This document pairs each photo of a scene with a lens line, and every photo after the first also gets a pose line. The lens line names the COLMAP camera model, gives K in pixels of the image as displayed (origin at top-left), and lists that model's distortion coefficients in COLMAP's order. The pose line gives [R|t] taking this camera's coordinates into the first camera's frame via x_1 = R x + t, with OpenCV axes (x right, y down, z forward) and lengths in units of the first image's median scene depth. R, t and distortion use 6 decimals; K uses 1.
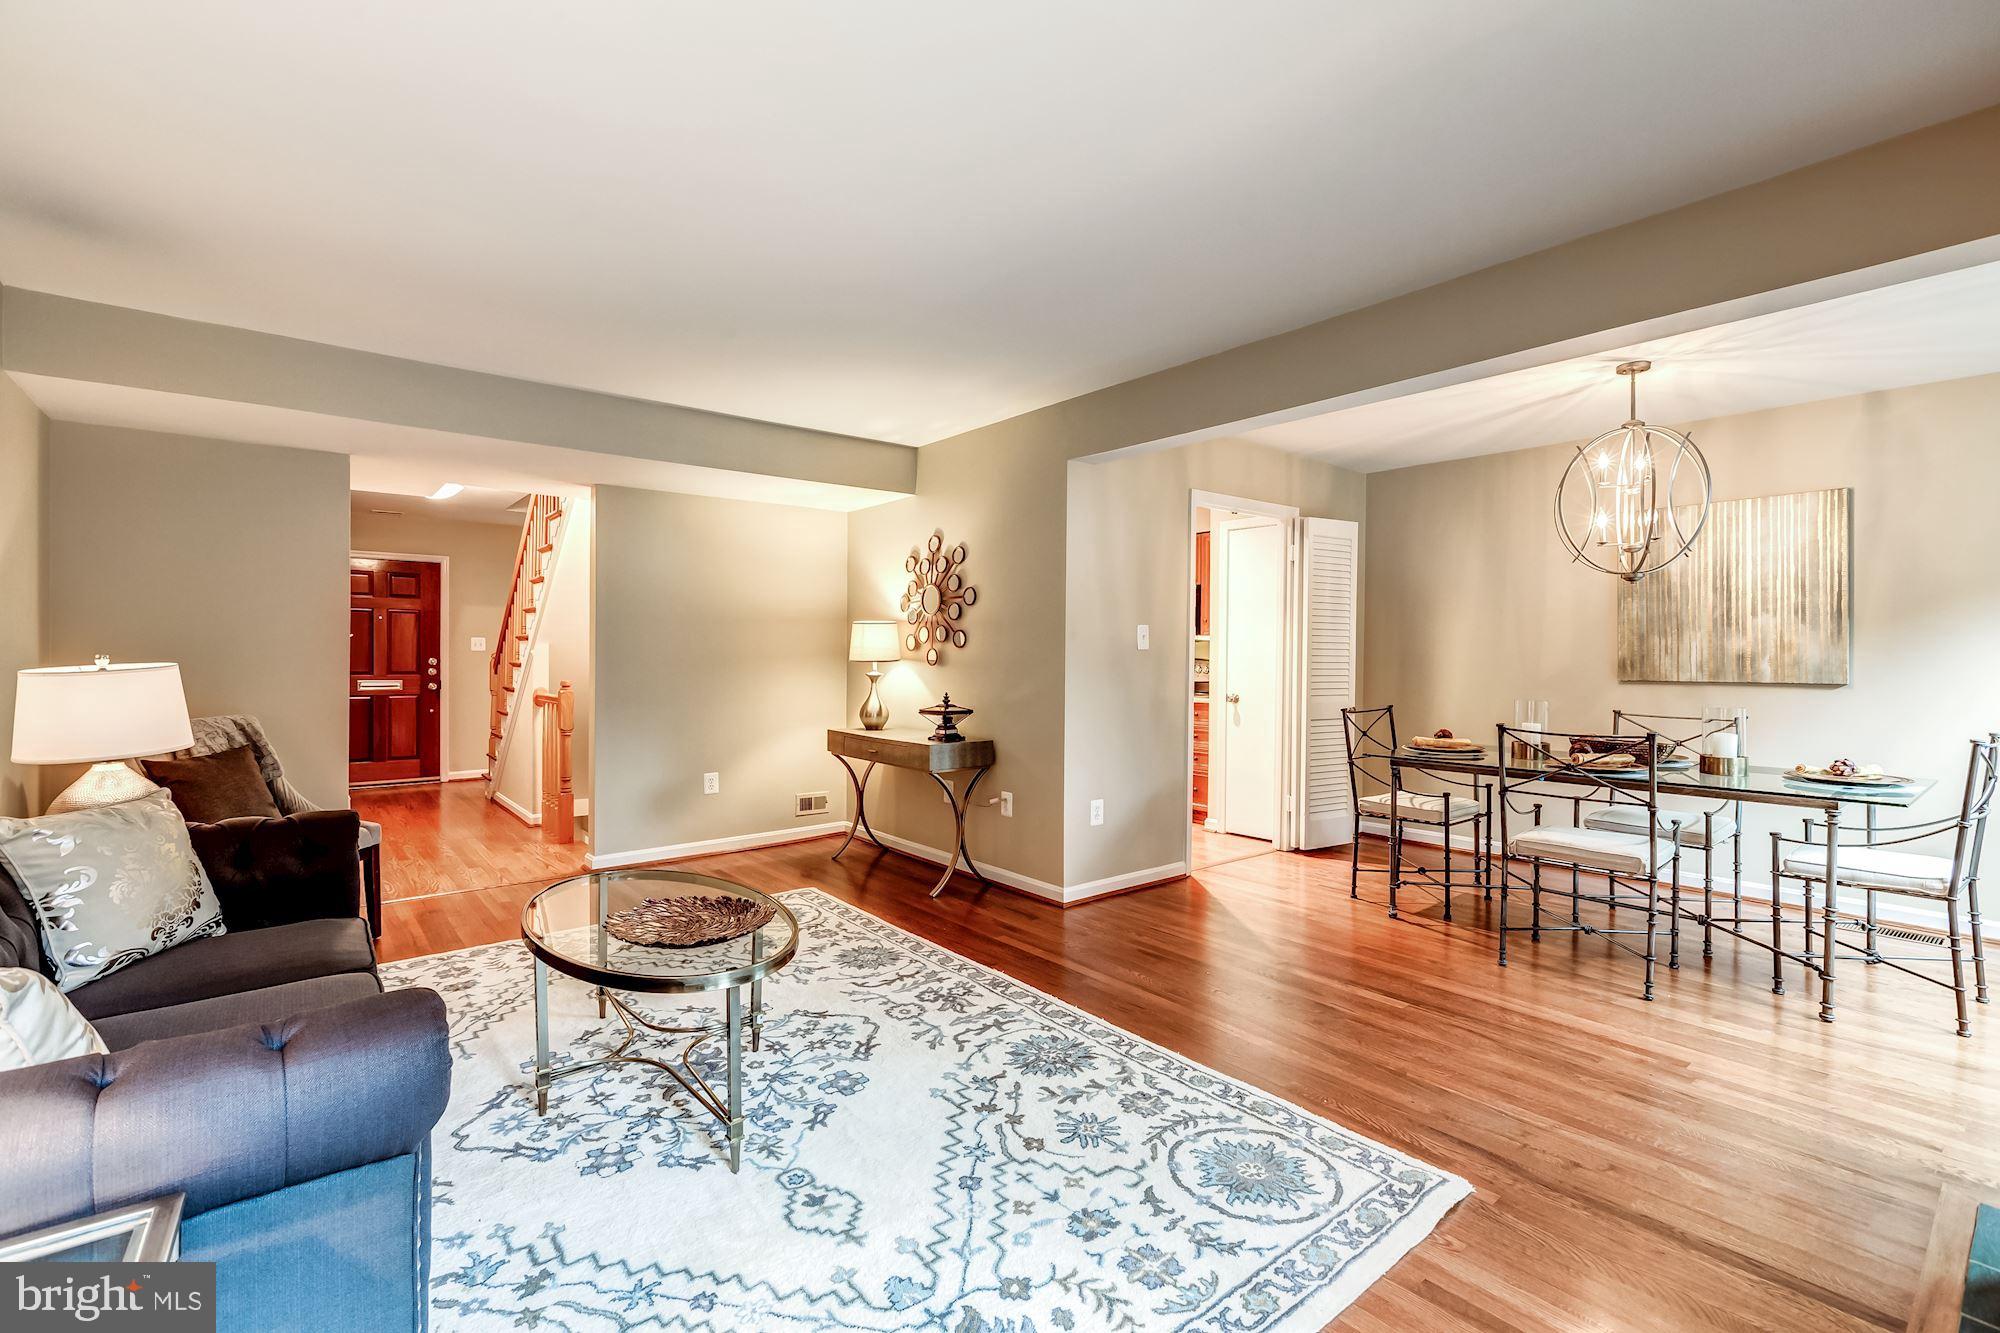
lens RADIAL K [[887.8, 0, 1001.7], [0, 887.8, 661.8], [0, 0, 1]] dist [-0.000271, 0.000146]
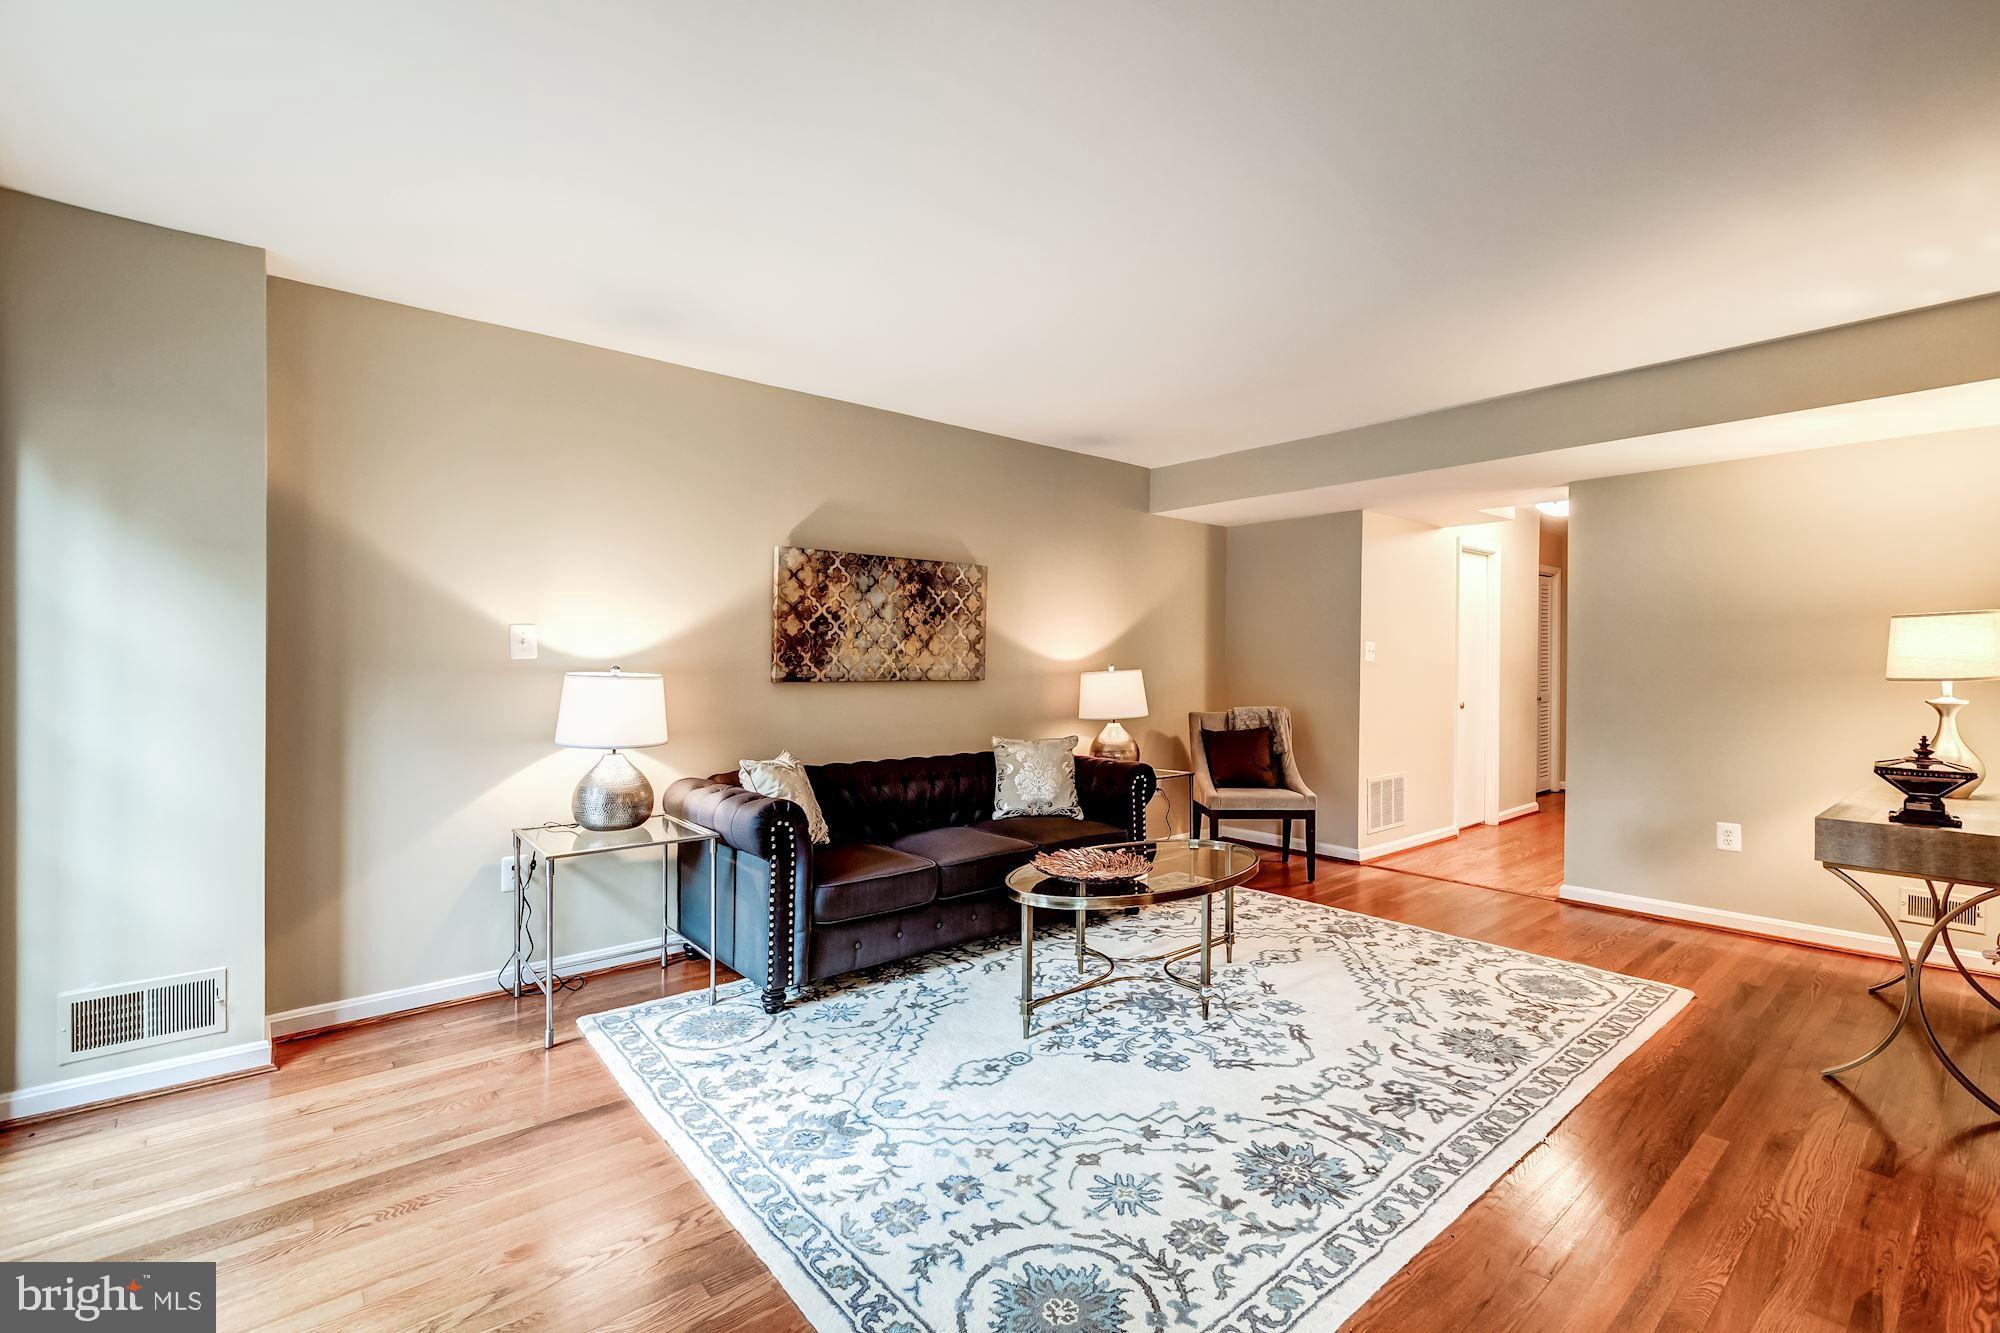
lens RADIAL K [[887.8, 0, 1001.7], [0, 887.8, 661.8], [0, 0, 1]] dist [-0.000271, 0.000146]
pose [[0.023982, -0.003411, -0.999707, 0.720289], [-0.012743, 0.999912, -0.003717, -0.003462], [0.999631, 0.012828, 0.023936, 0.615657]]
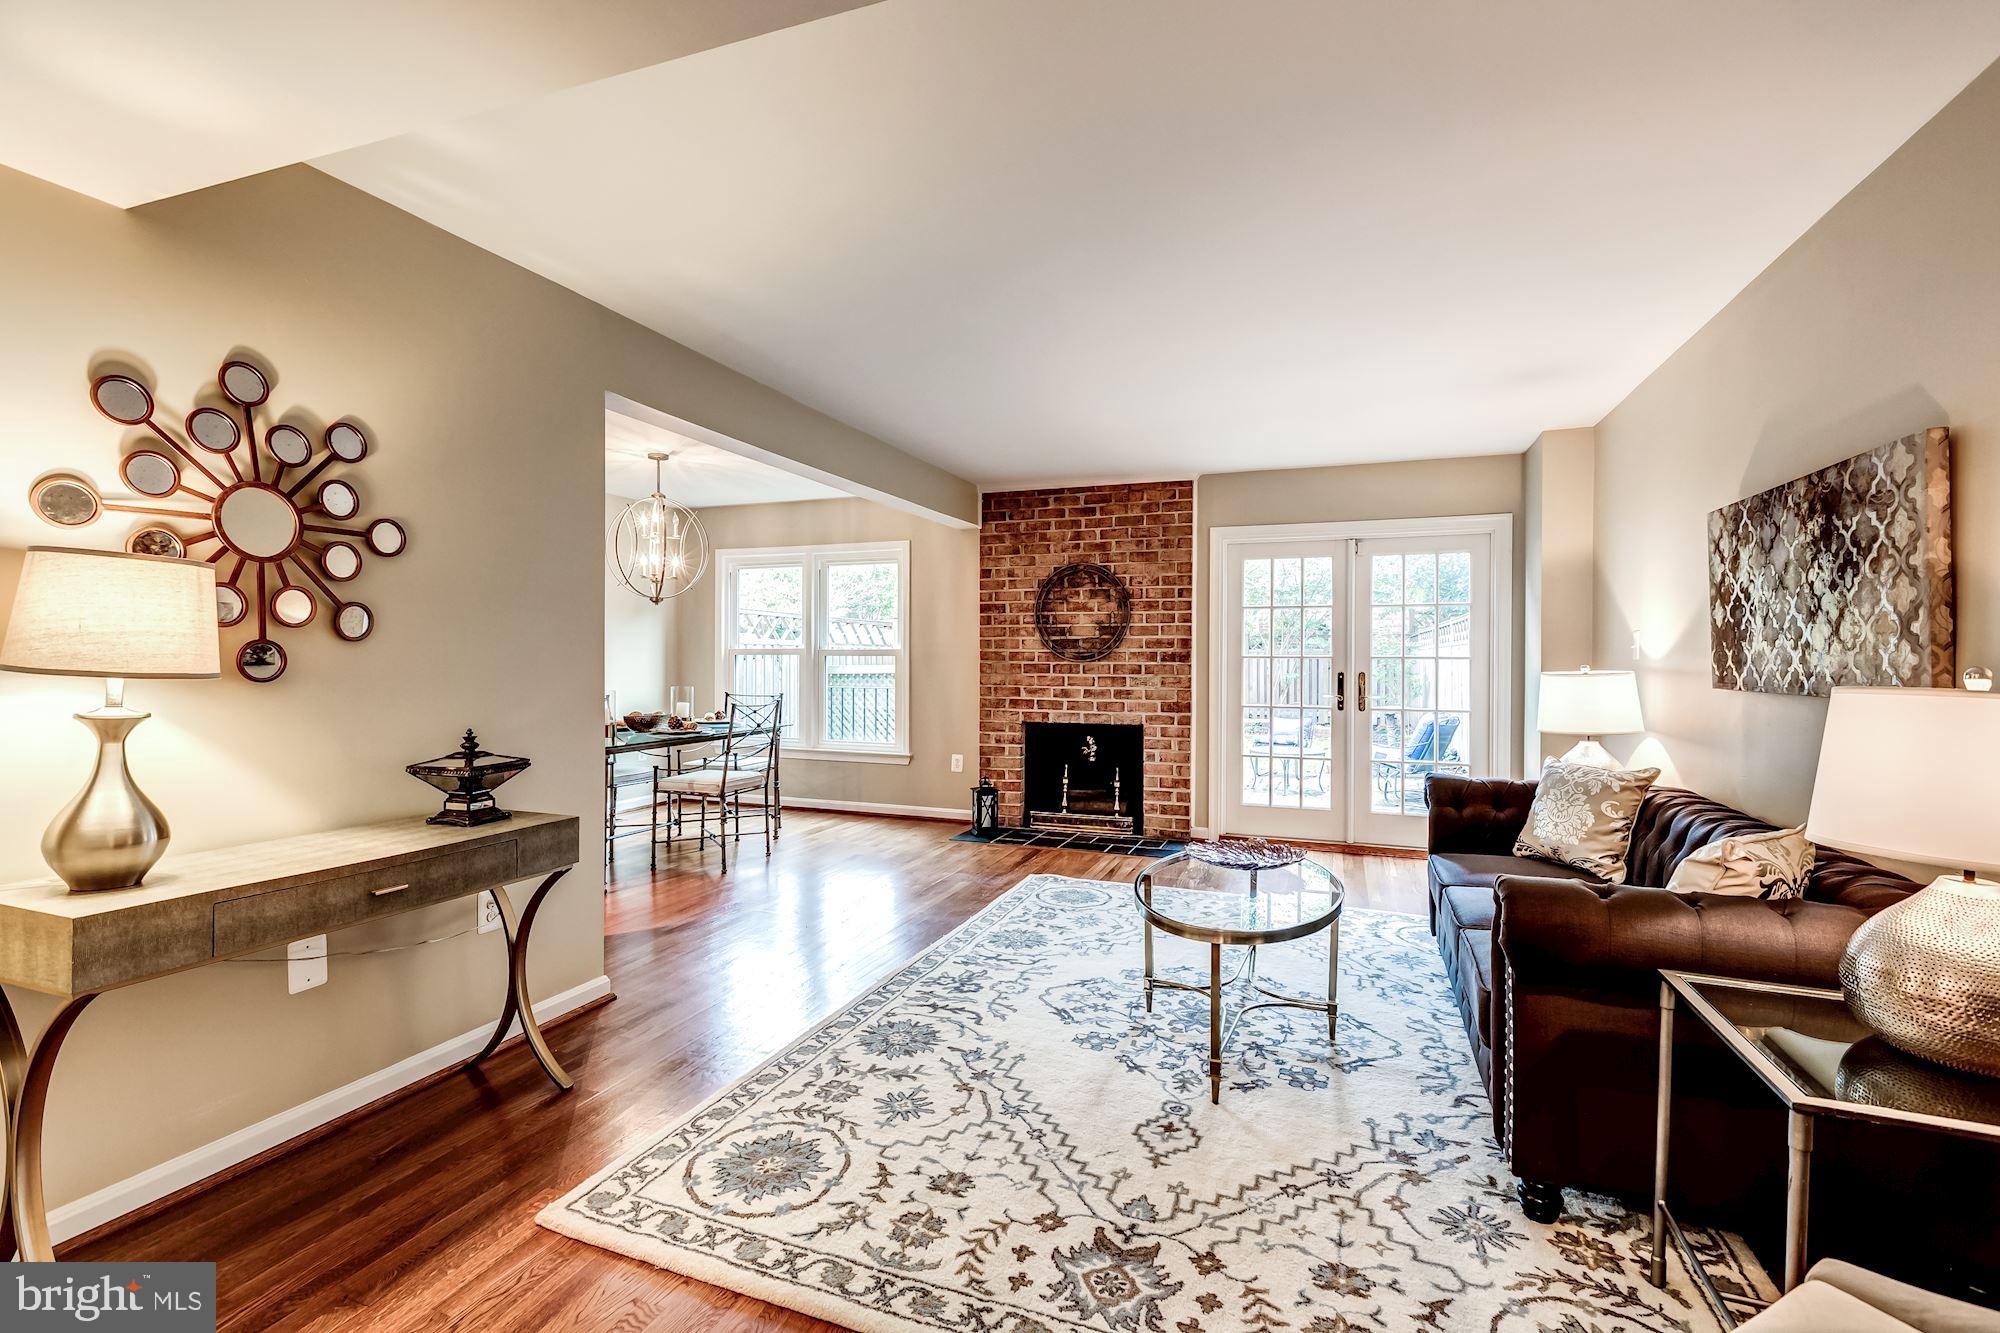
lens RADIAL K [[887.8, 0, 1001.7], [0, 887.8, 661.8], [0, 0, 1]] dist [-0.000271, 0.000146]
pose [[-0.501339, -0.010972, 0.865181, -0.997897], [0.000169, 0.999918, 0.012779, -0.017249], [-0.865251, 0.006553, -0.501297, 1.490998]]
